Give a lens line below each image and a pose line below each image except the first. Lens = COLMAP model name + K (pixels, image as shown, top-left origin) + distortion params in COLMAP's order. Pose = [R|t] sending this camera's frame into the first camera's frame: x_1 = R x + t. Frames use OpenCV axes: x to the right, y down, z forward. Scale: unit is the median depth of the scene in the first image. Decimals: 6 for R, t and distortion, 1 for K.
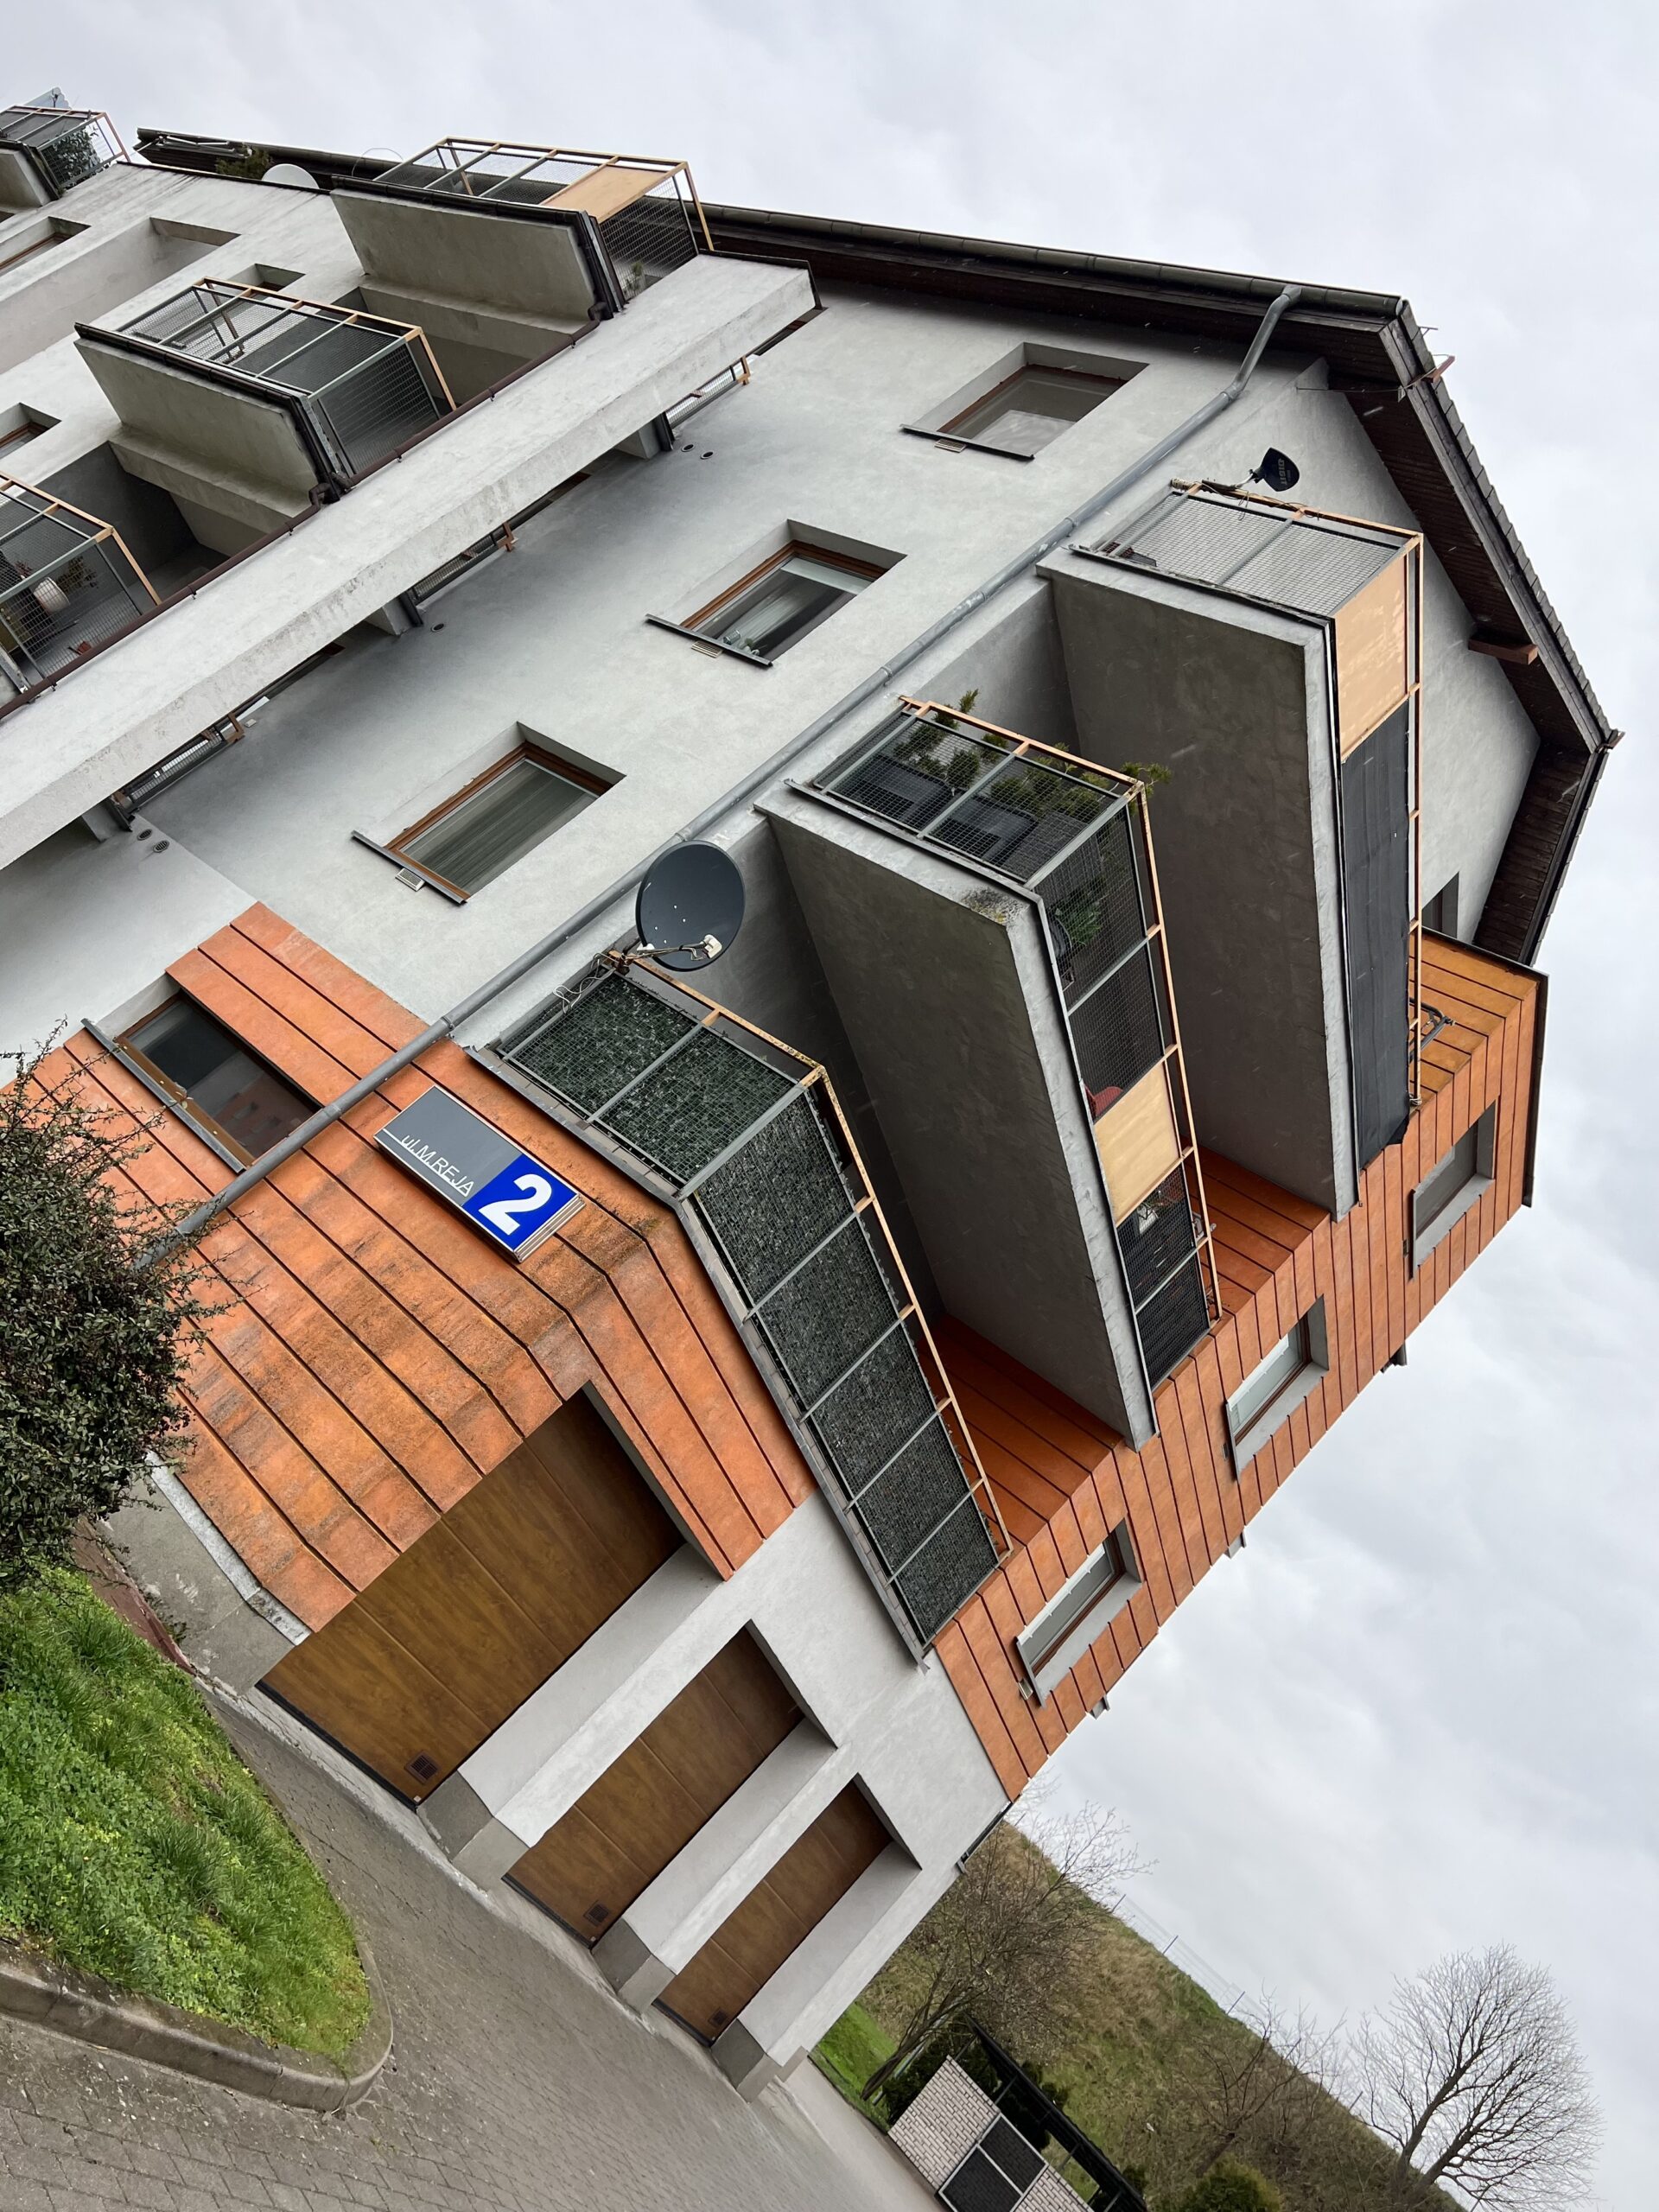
lens RADIAL K [[1661.2, 0, 826.3], [0, 1661.2, 1113.1], [0, 0, 1]] dist [0.051526, -0.054798]
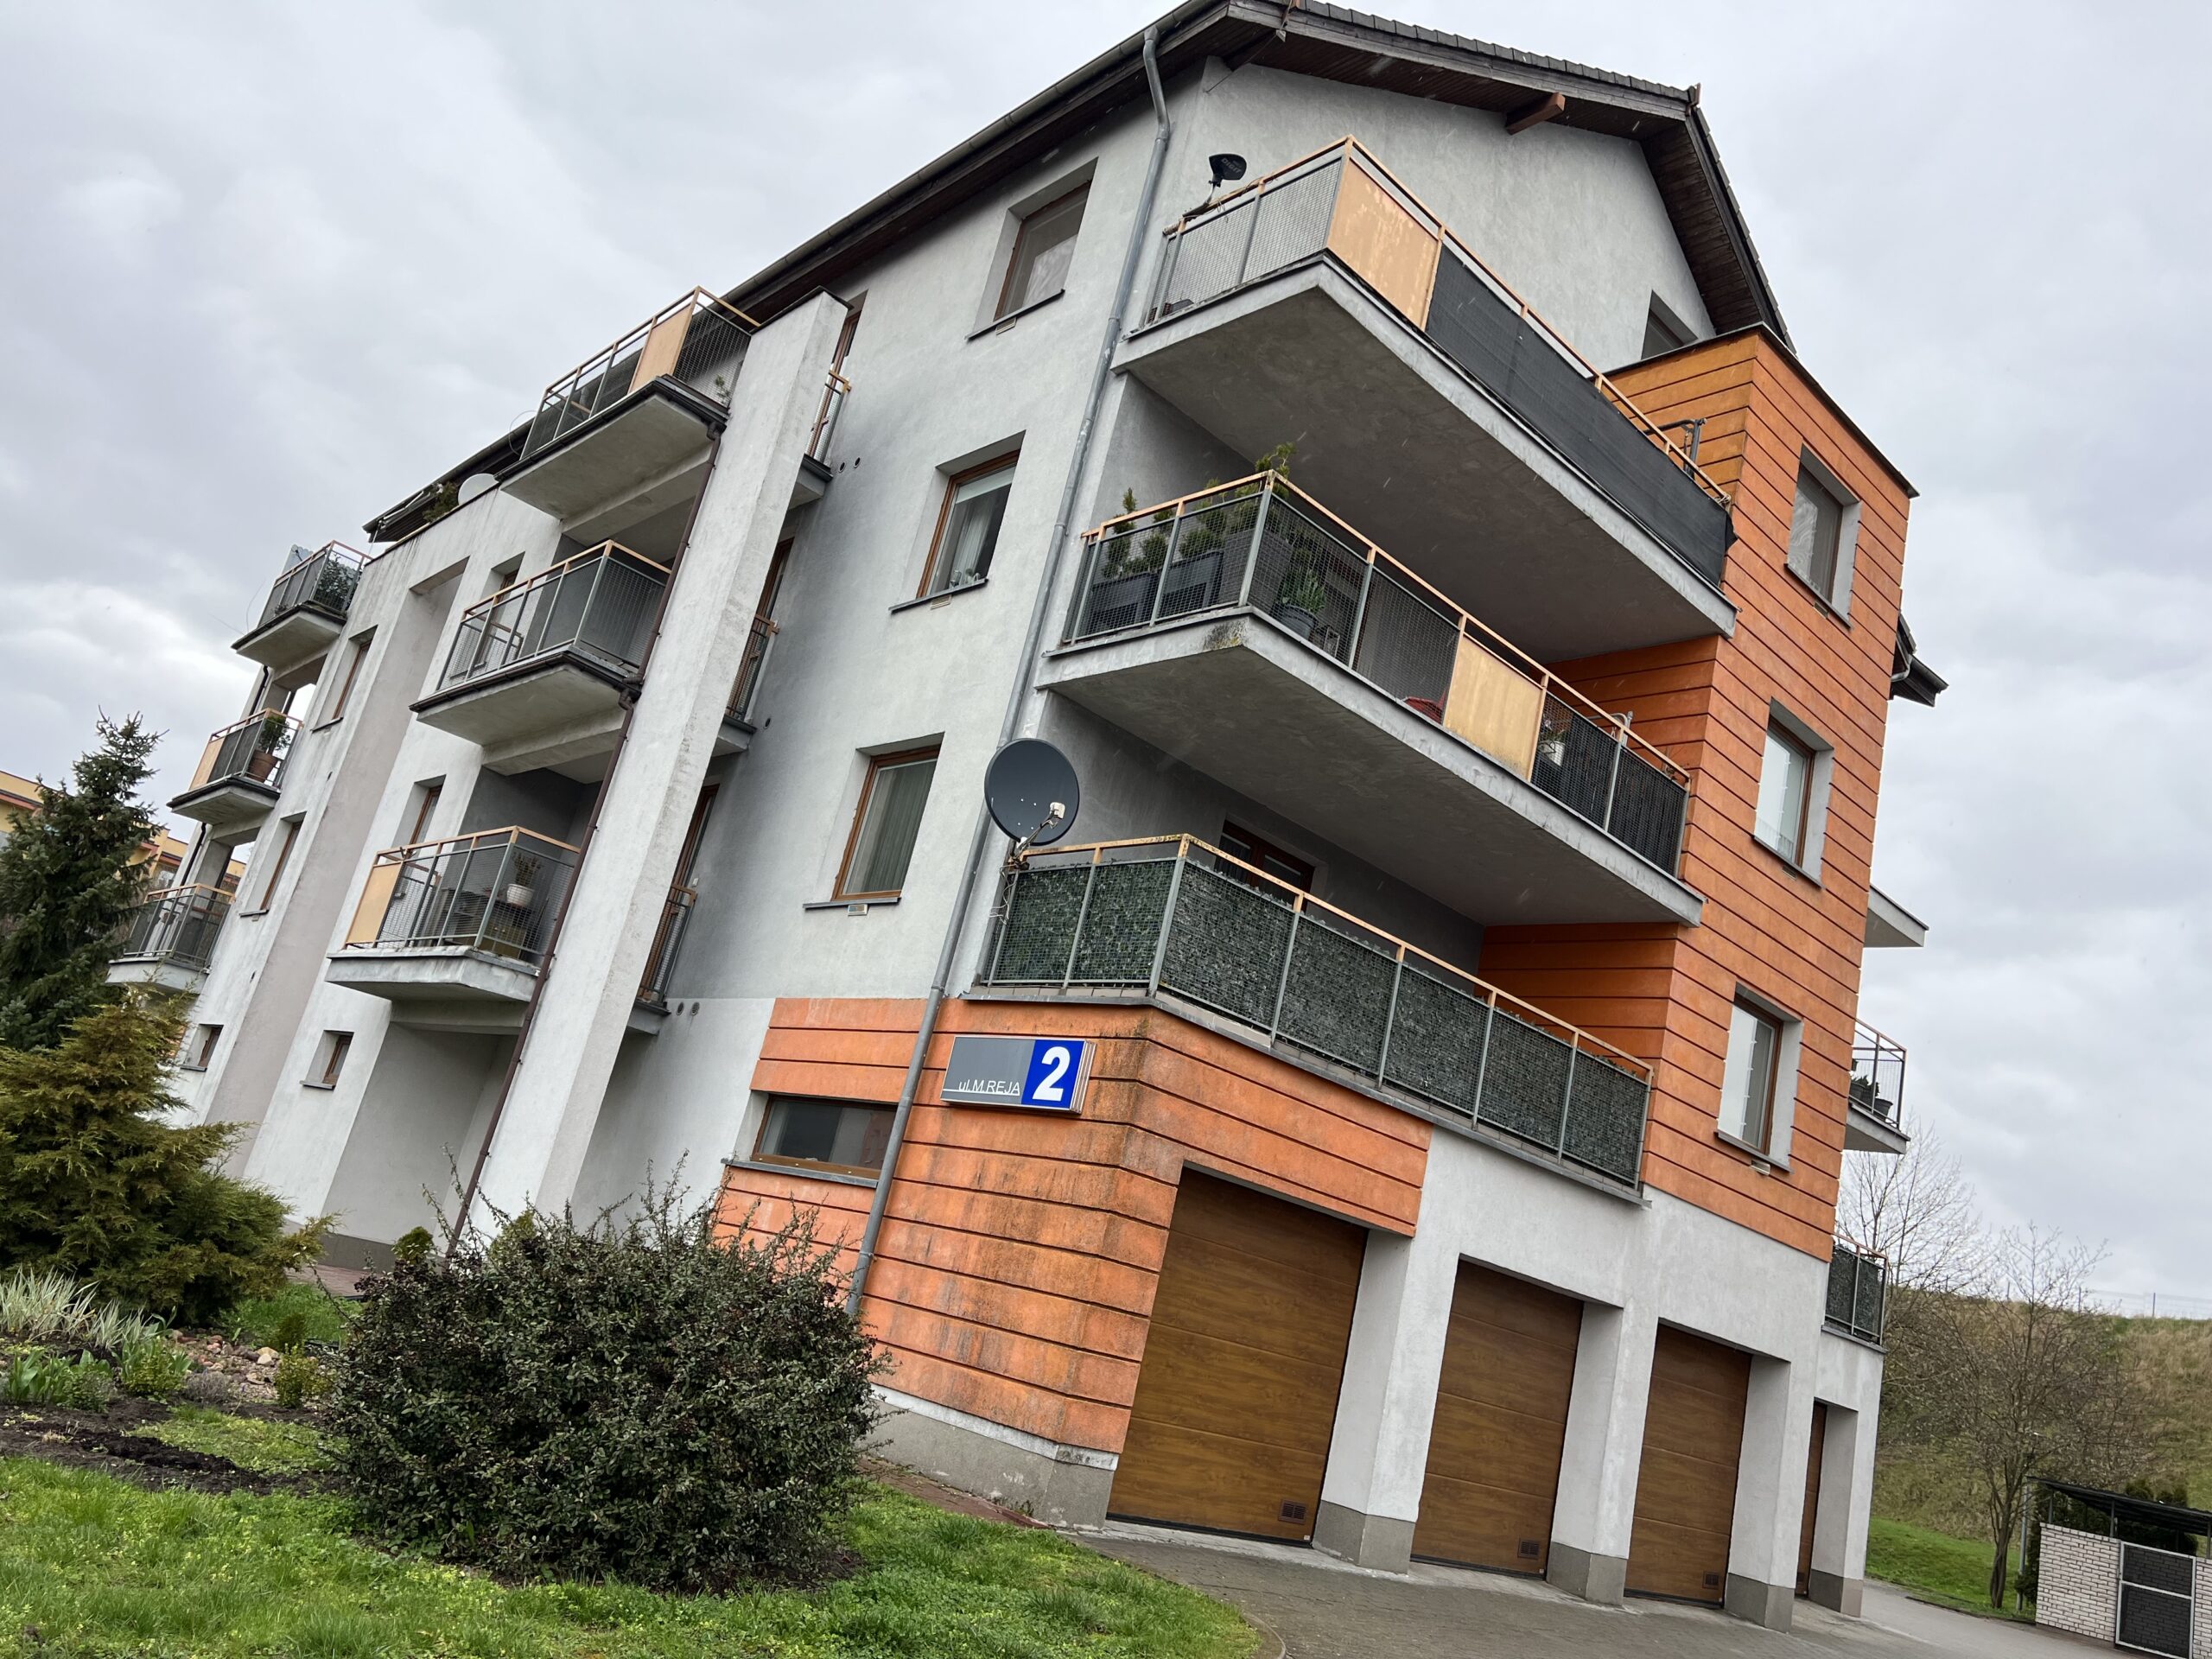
lens RADIAL K [[1651.8, 0, 1109.1], [0, 1651.8, 843.7], [0, 0, 1]] dist [0.076710, -0.090048]
pose [[0.780673, -0.605311, -0.155395, 0.104472], [0.597440, 0.795830, -0.098587, 0.047491], [0.183344, -0.015875, 0.982921, -0.139650]]
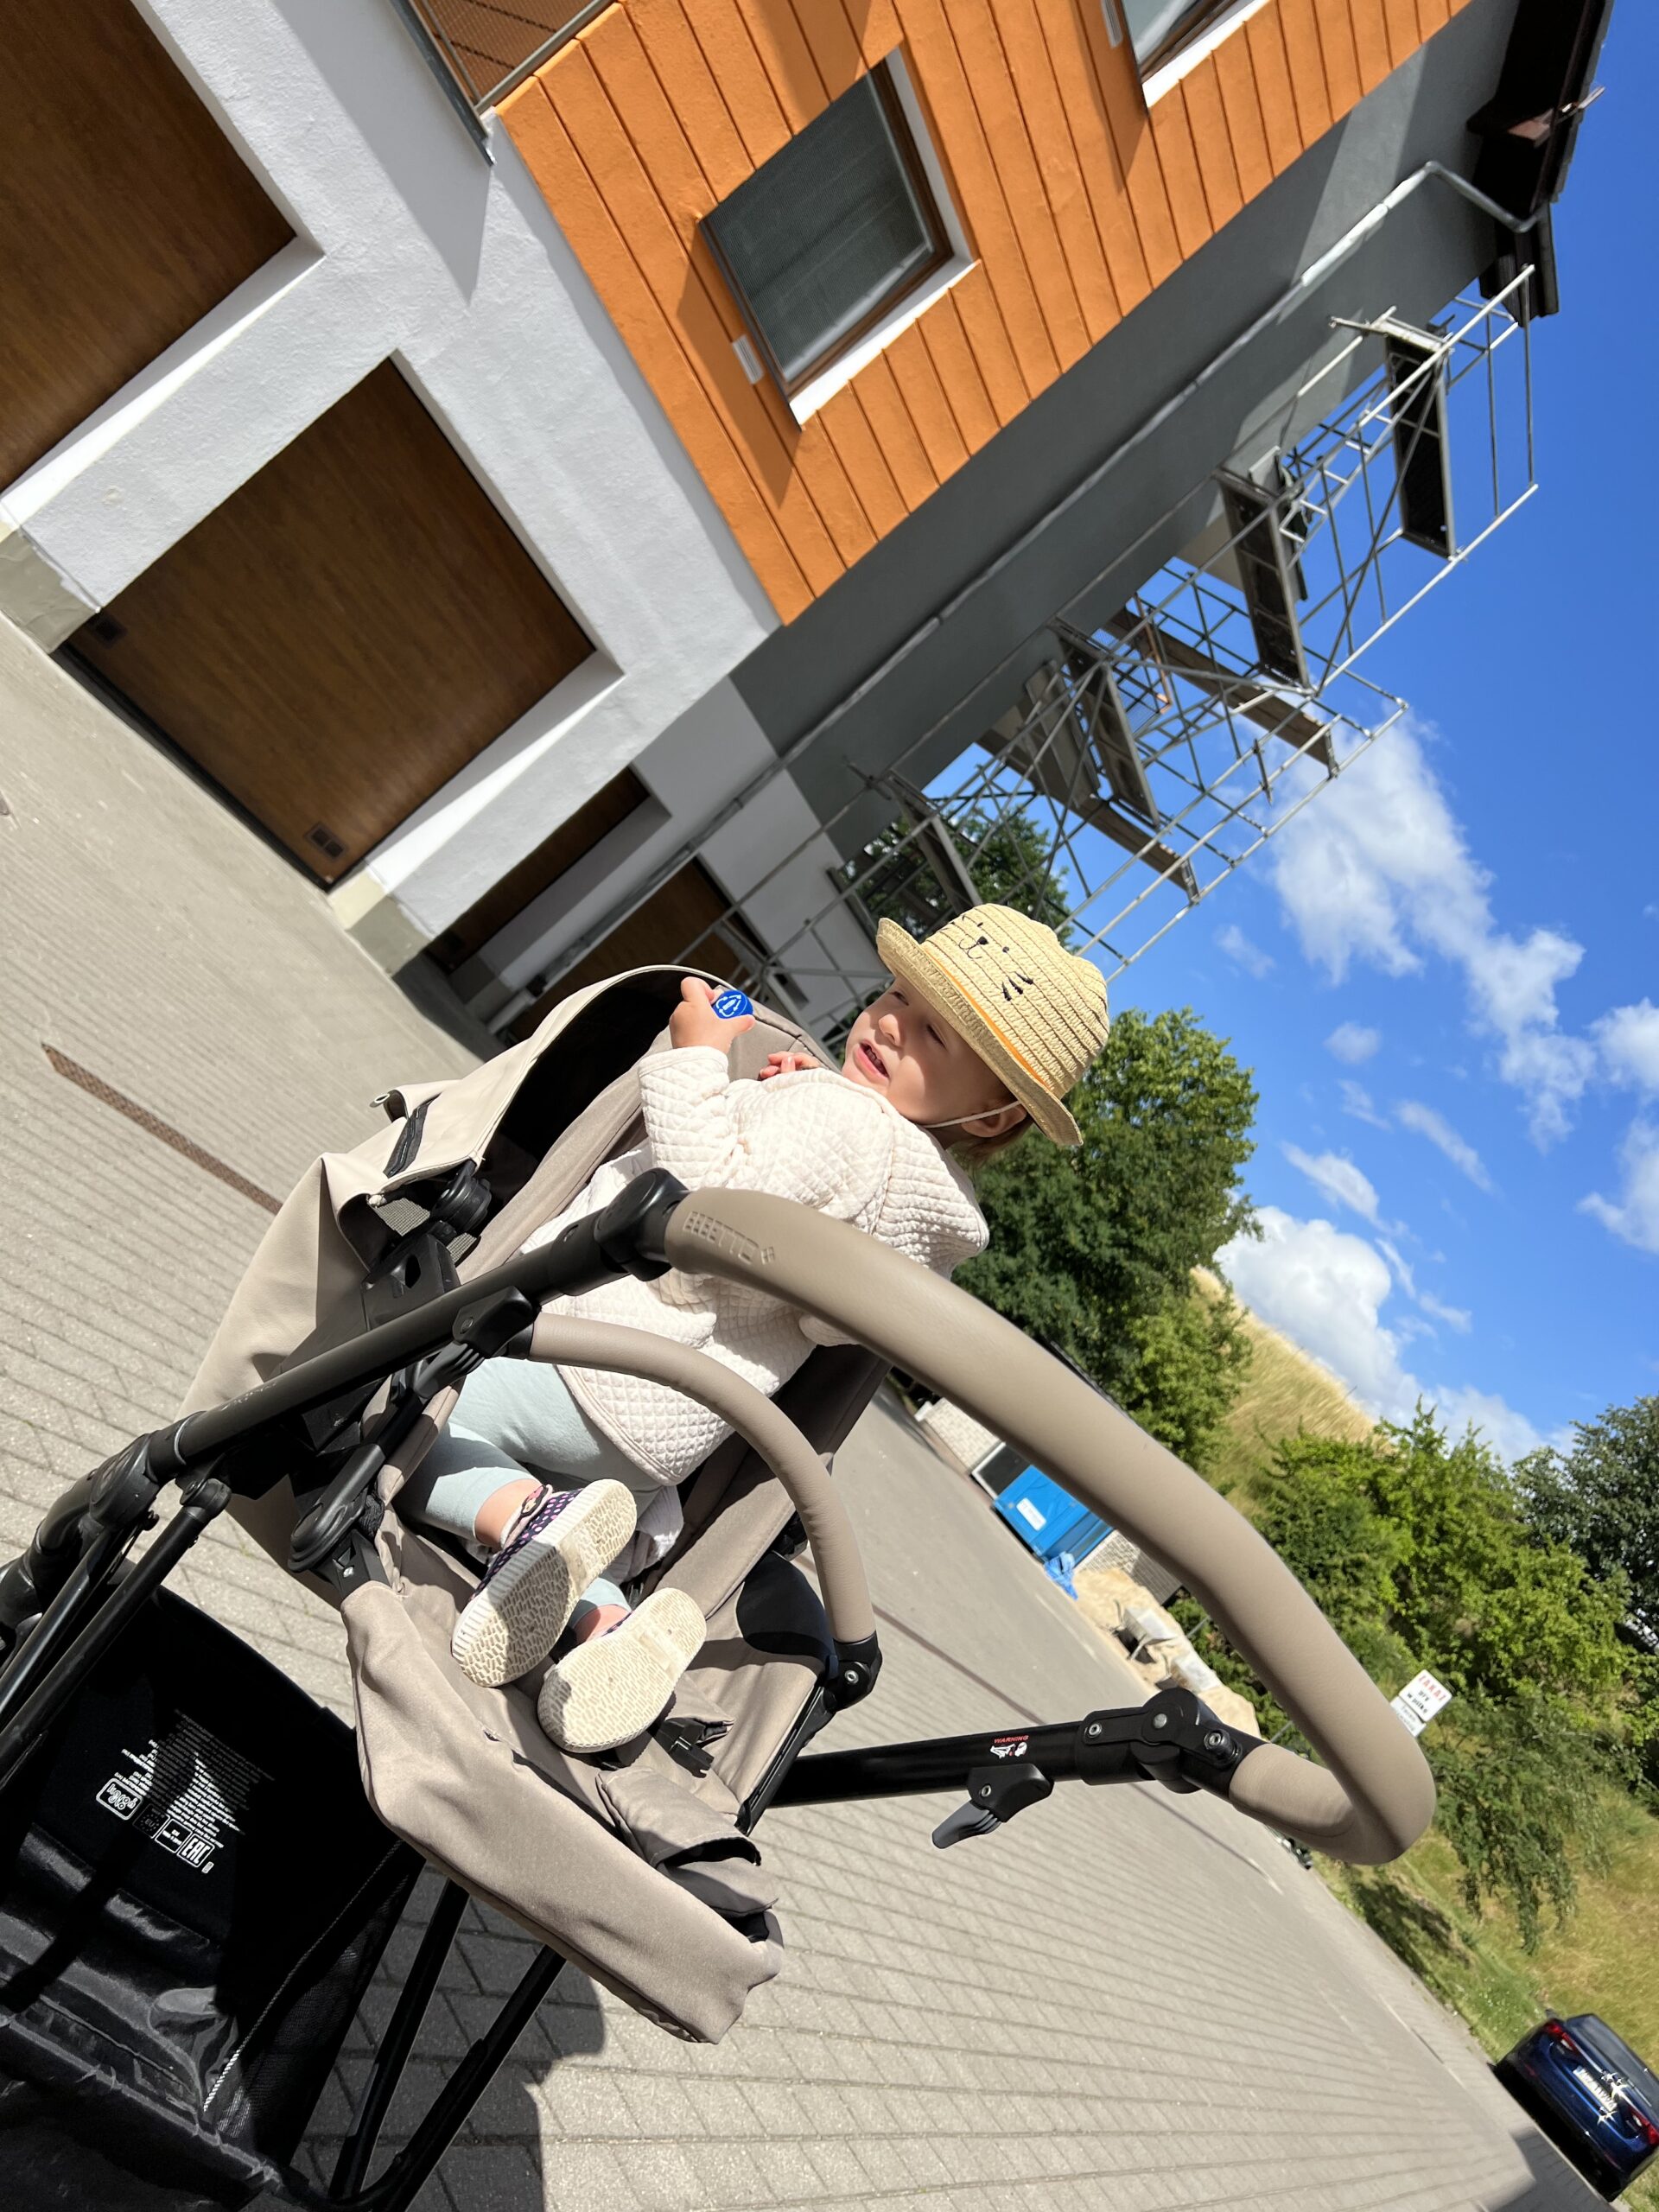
lens RADIAL K [[1659.9, 0, 829.5], [0, 1659.9, 1106.0], [0, 0, 1]] dist [0.068791, -0.095663]
pose [[0.986482, 0.020880, -0.162534, 0.318745], [0.016421, 0.974261, 0.224826, 0.584077], [0.163045, -0.224456, 0.960748, 0.390381]]
